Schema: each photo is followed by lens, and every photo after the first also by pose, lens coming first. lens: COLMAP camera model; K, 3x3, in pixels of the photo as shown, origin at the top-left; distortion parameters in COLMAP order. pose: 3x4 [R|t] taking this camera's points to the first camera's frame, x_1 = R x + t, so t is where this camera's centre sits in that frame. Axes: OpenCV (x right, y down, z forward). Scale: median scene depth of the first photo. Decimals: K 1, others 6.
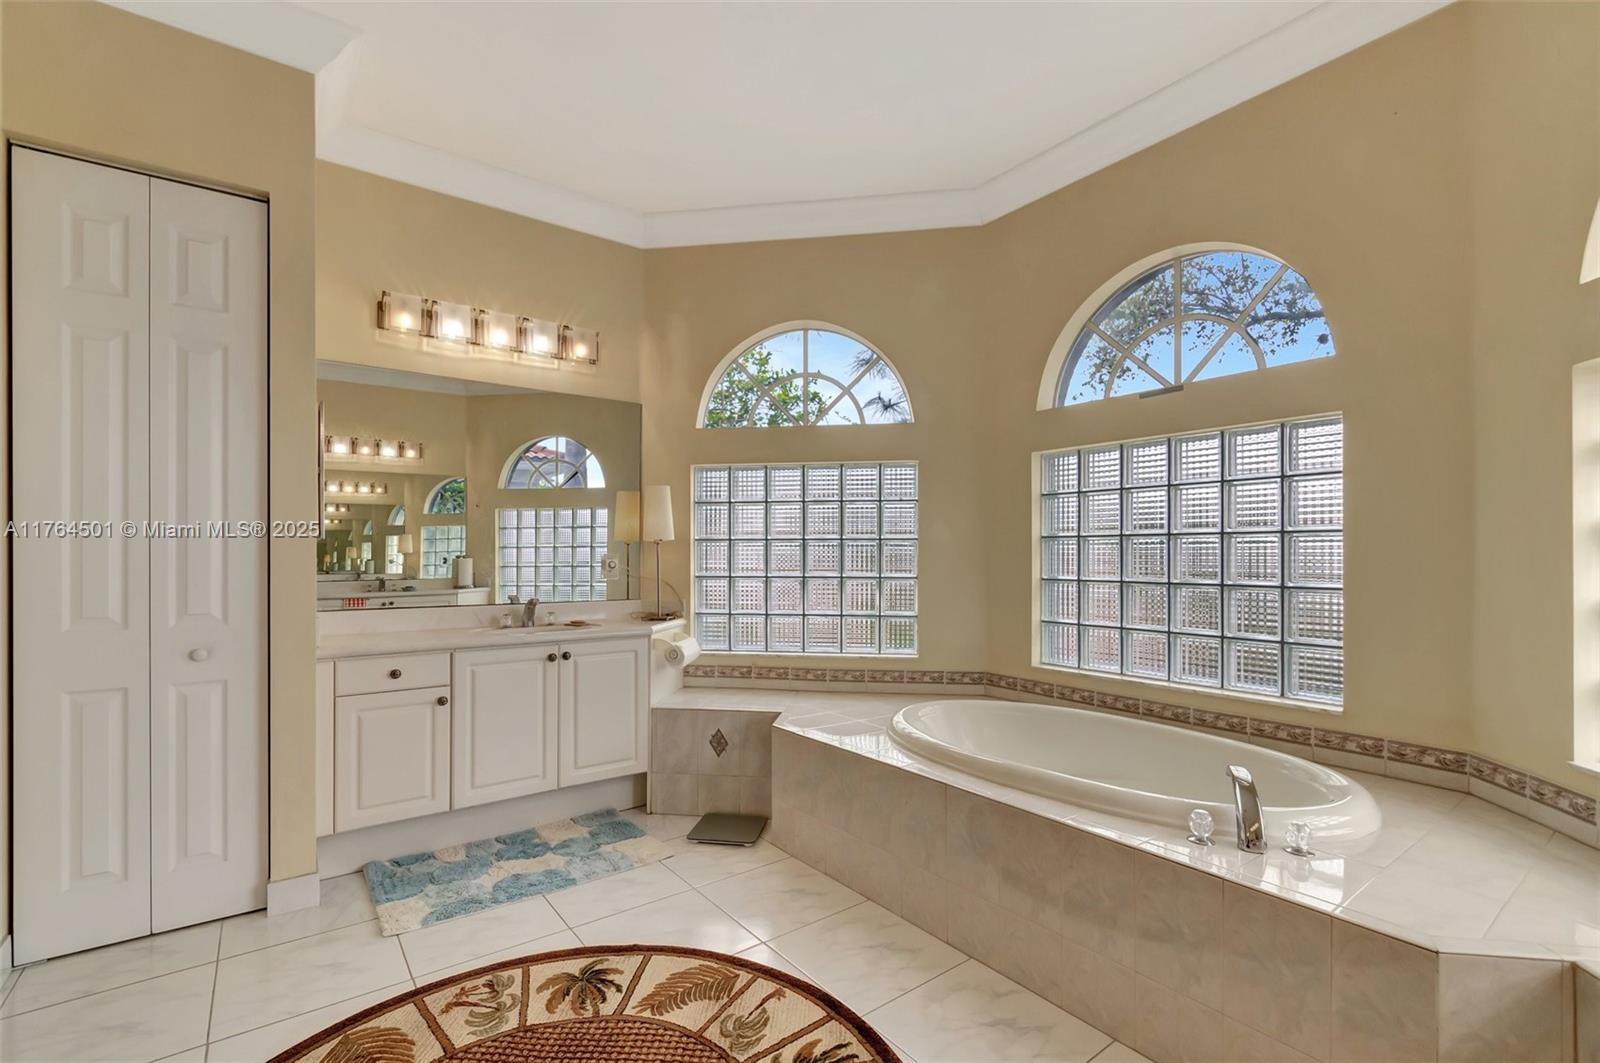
lens RADIAL K [[693.2, 0, 803.3], [0, 693.2, 549.7], [0, 0, 1]] dist [0.001646, -0.000199]
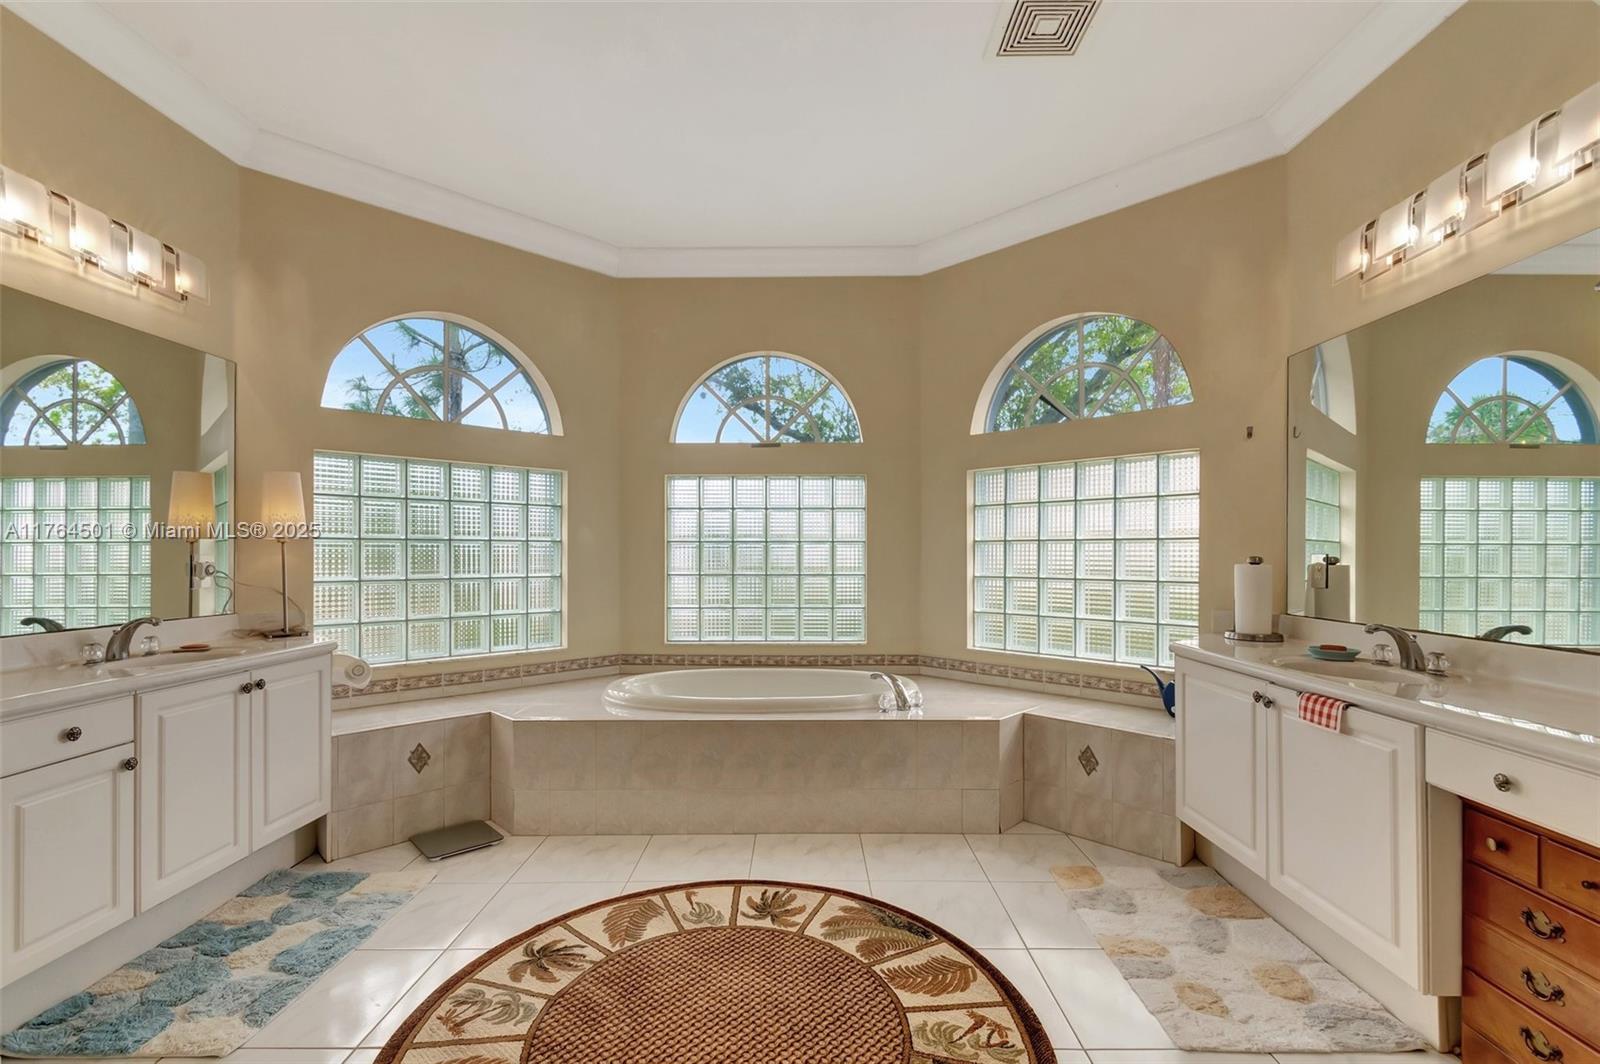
lens RADIAL K [[693.2, 0, 803.3], [0, 693.2, 550.2], [0, 0, 1]] dist [0.001646, -0.000199]
pose [[0.618451, 0.004276, 0.785812, -0.592724], [-0.004851, 0.999987, -0.001624, -0.002399], [-0.785808, -0.002807, 0.618464, 0.019538]]
